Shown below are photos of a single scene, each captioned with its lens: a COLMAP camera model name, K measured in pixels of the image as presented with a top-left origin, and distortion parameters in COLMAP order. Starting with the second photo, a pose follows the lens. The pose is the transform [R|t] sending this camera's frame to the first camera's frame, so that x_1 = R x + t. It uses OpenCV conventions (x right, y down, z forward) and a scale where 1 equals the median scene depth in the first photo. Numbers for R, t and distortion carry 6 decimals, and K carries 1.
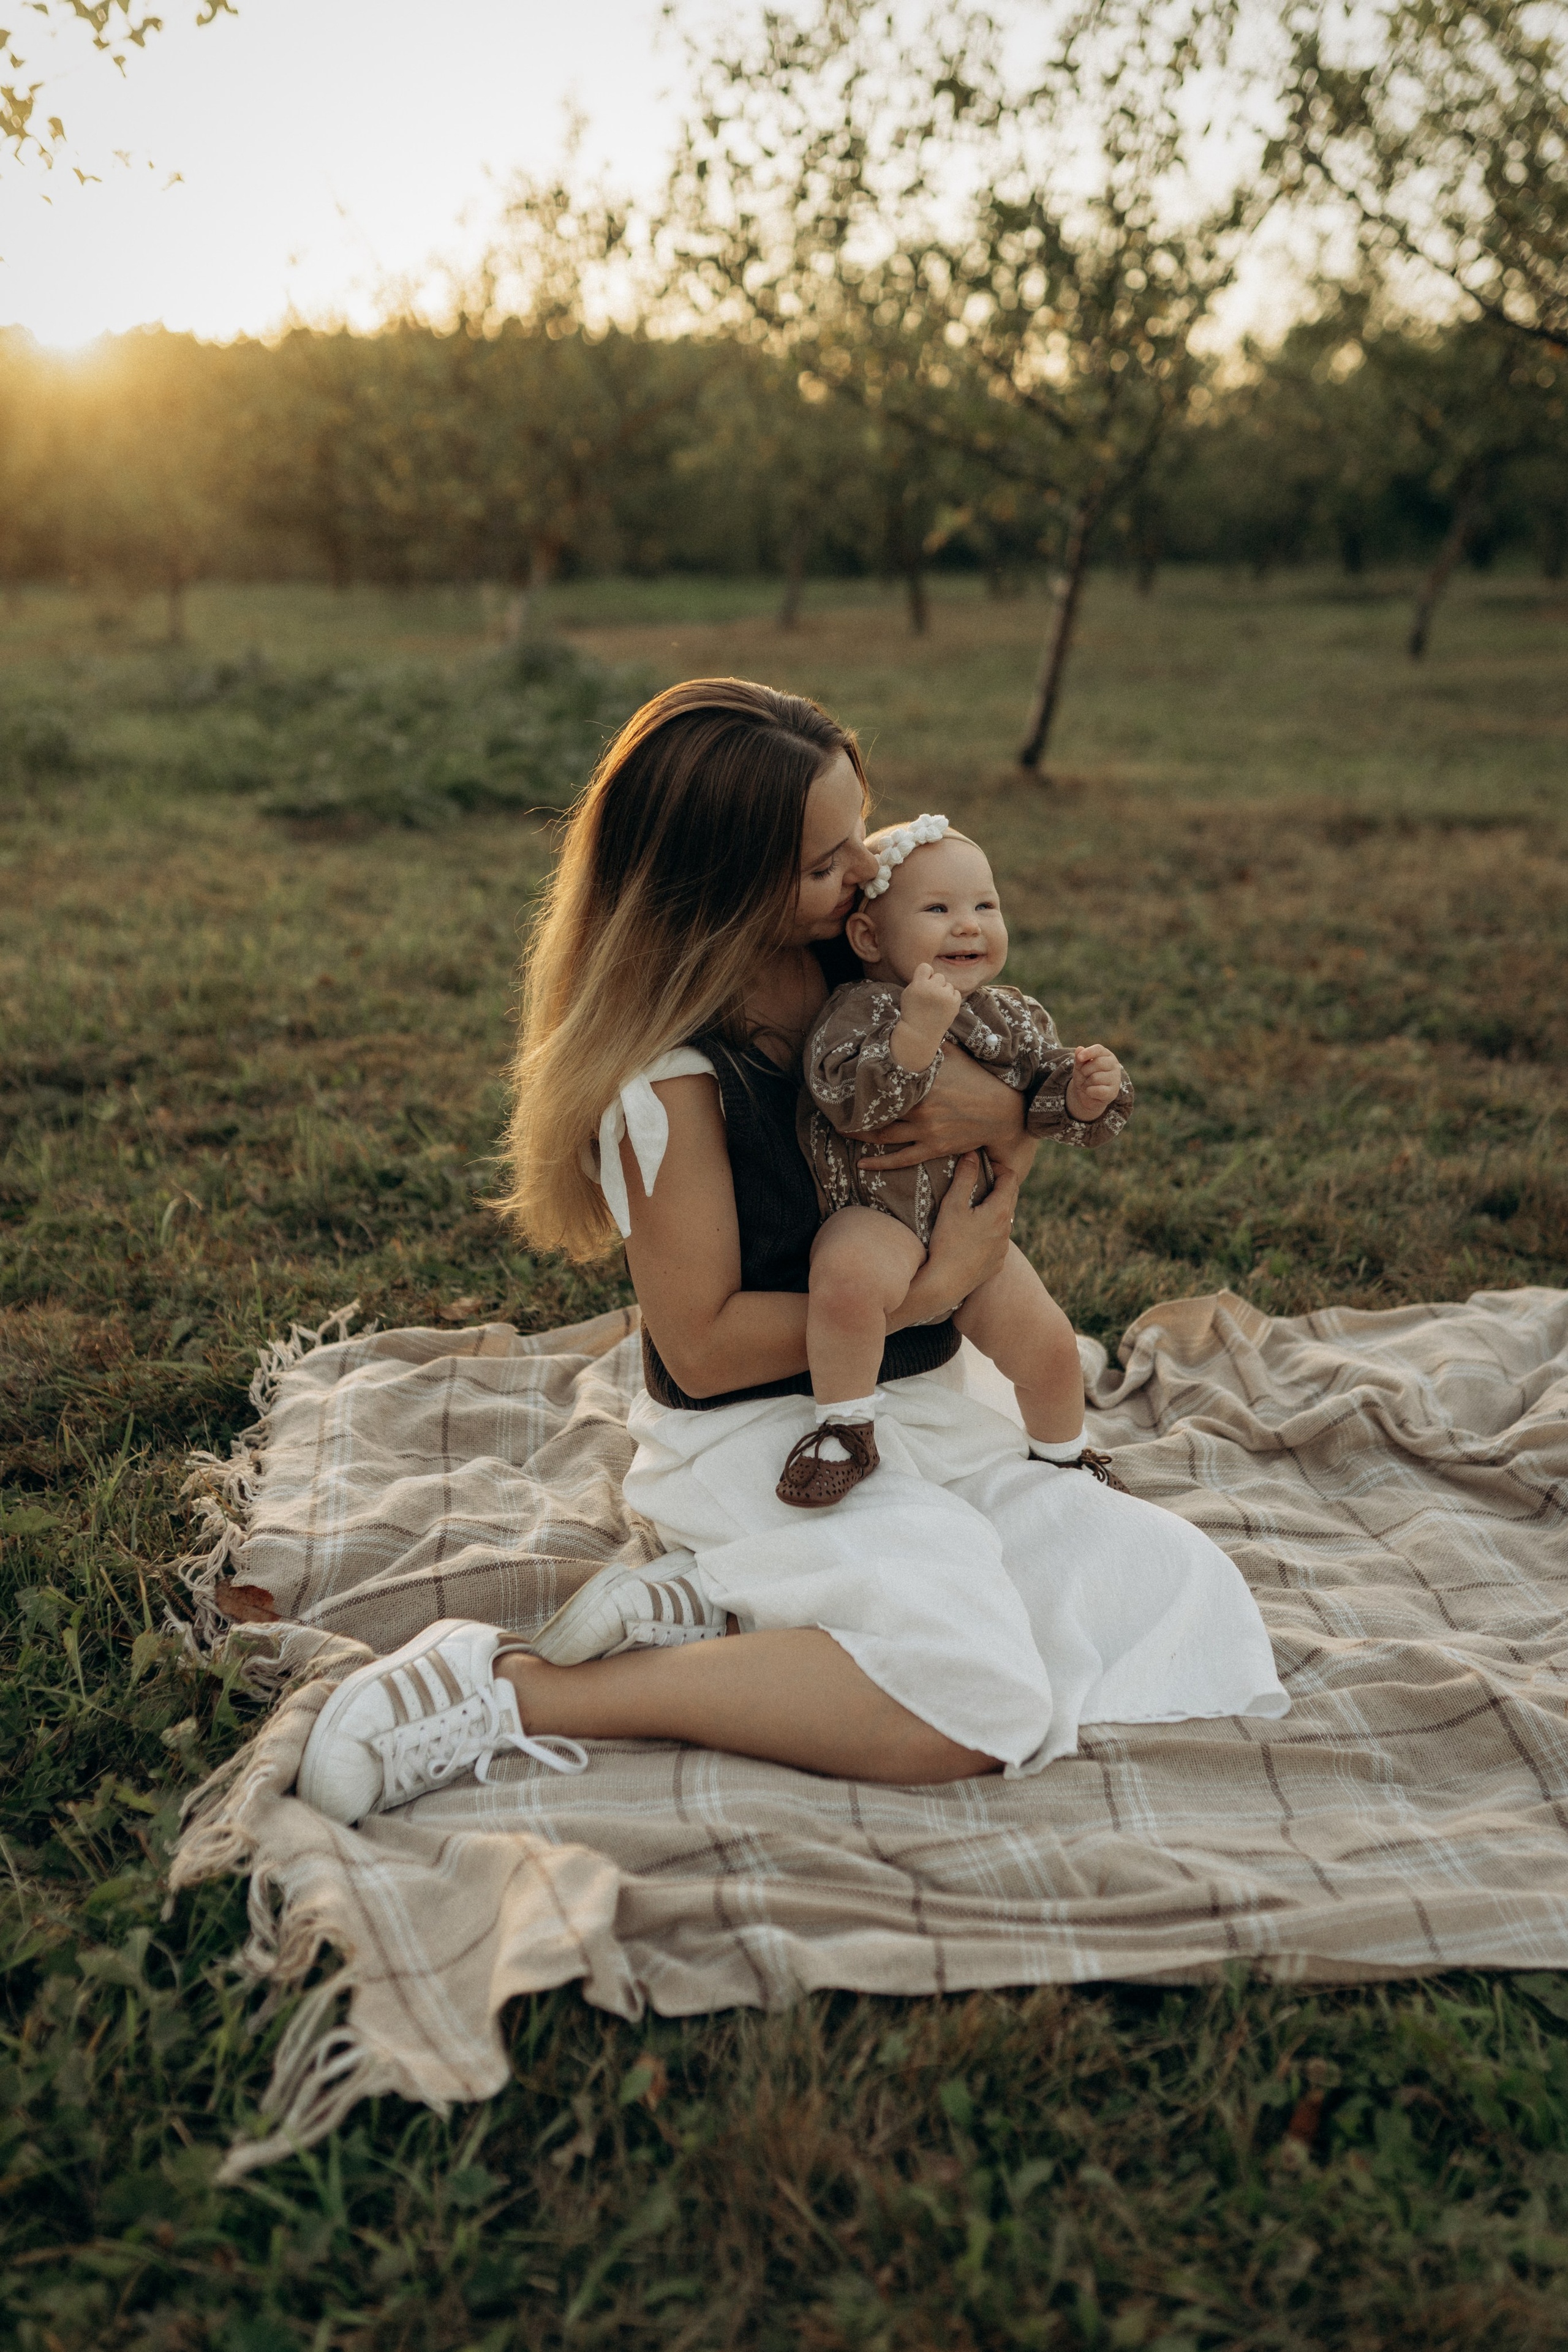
lens RADIAL K [[2398.0, 0, 783.9], [0, 2398.0, 1234.8], [0, 0, 1]] dist [-0.001167, -0.005224]
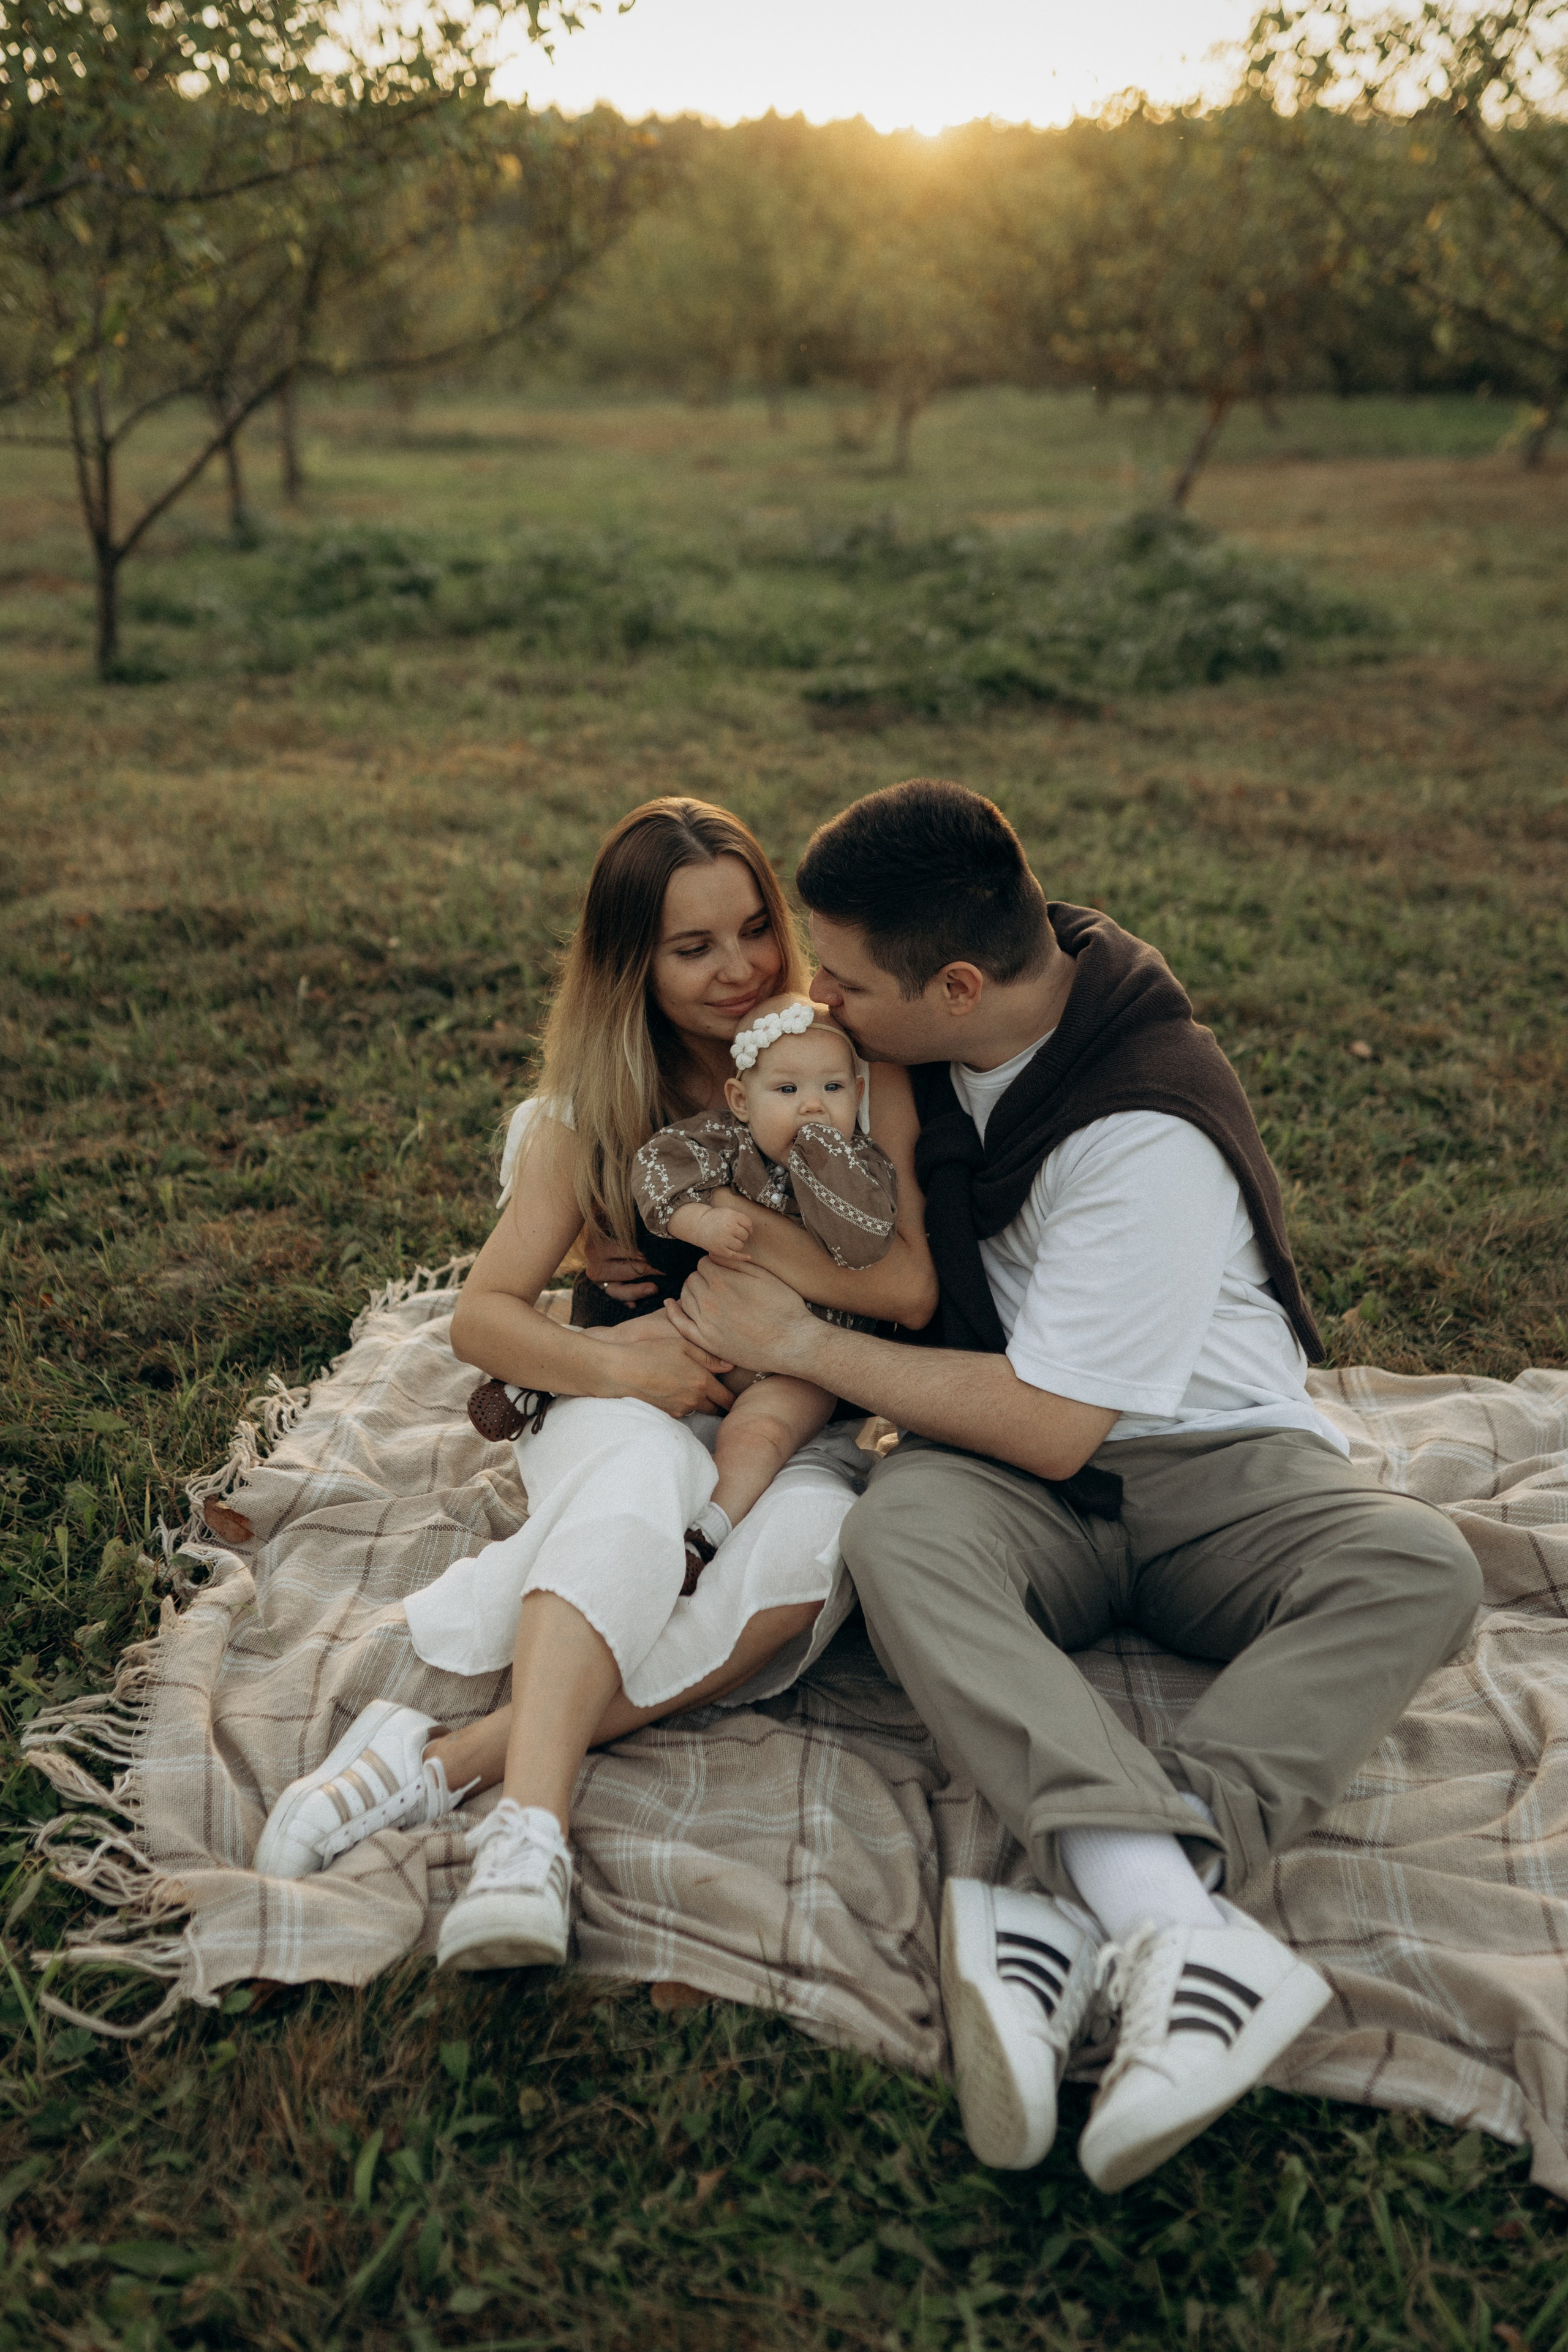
lens RADIAL K [[2393.3, 0, 784.0], [0, 2393.3, 1176.0], [0, 0, 1]] dist [0.057641, -0.000939]
pose [[0.951666, 0.110018, -0.286753, 0.131702], [-0.095630, 0.993373, 0.063753, -0.043558], [0.291867, -0.033250, 0.955881, -0.022940]]
